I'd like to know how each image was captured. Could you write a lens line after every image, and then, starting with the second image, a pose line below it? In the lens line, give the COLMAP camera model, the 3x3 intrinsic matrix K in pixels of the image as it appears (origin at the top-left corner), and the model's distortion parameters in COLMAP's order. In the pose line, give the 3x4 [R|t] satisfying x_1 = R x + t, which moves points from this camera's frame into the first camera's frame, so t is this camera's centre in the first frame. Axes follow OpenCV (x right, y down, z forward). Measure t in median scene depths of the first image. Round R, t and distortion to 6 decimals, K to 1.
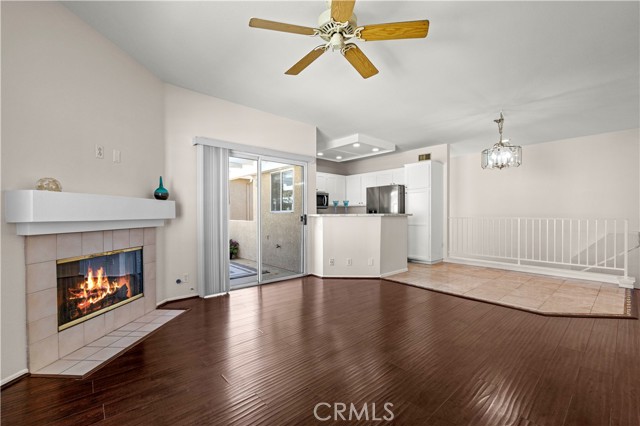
lens RADIAL K [[267.8, 0, 320.0], [0, 267.8, 213.0], [0, 0, 1]] dist [-0.000482, -0.000126]
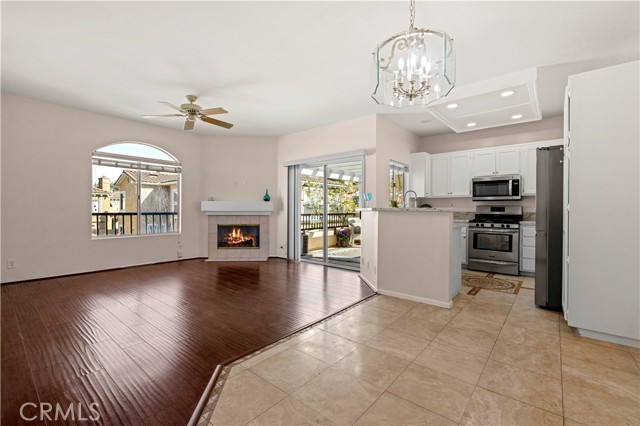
lens RADIAL K [[280.0, 0, 320.0], [0, 280.0, 213.0], [0, 0, 1]] dist [-0.002329, -0.000282]
pose [[0.137825, 0.011166, -0.990394, 1.493673], [-0.002616, 0.999937, 0.010910, 0.012815], [0.990453, 0.001087, 0.137845, 1.116015]]
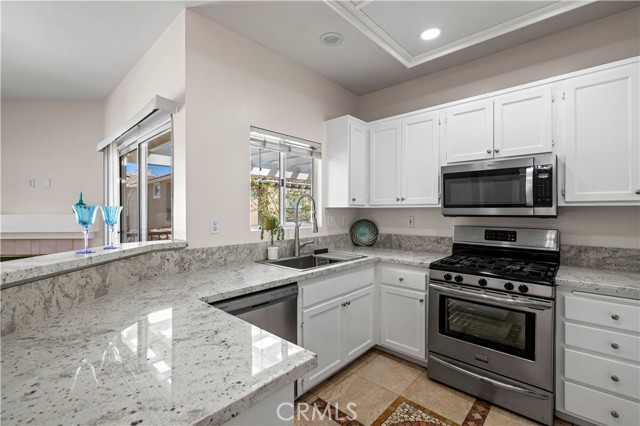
lens RADIAL K [[280.0, 0, 320.0], [0, 280.0, 213.0], [0, 0, 1]] dist [-0.002329, -0.000282]
pose [[0.091006, 0.009125, -0.995809, 0.635512], [0.001430, 0.999956, 0.009294, -0.064536], [0.995849, -0.002270, 0.090989, 1.894347]]
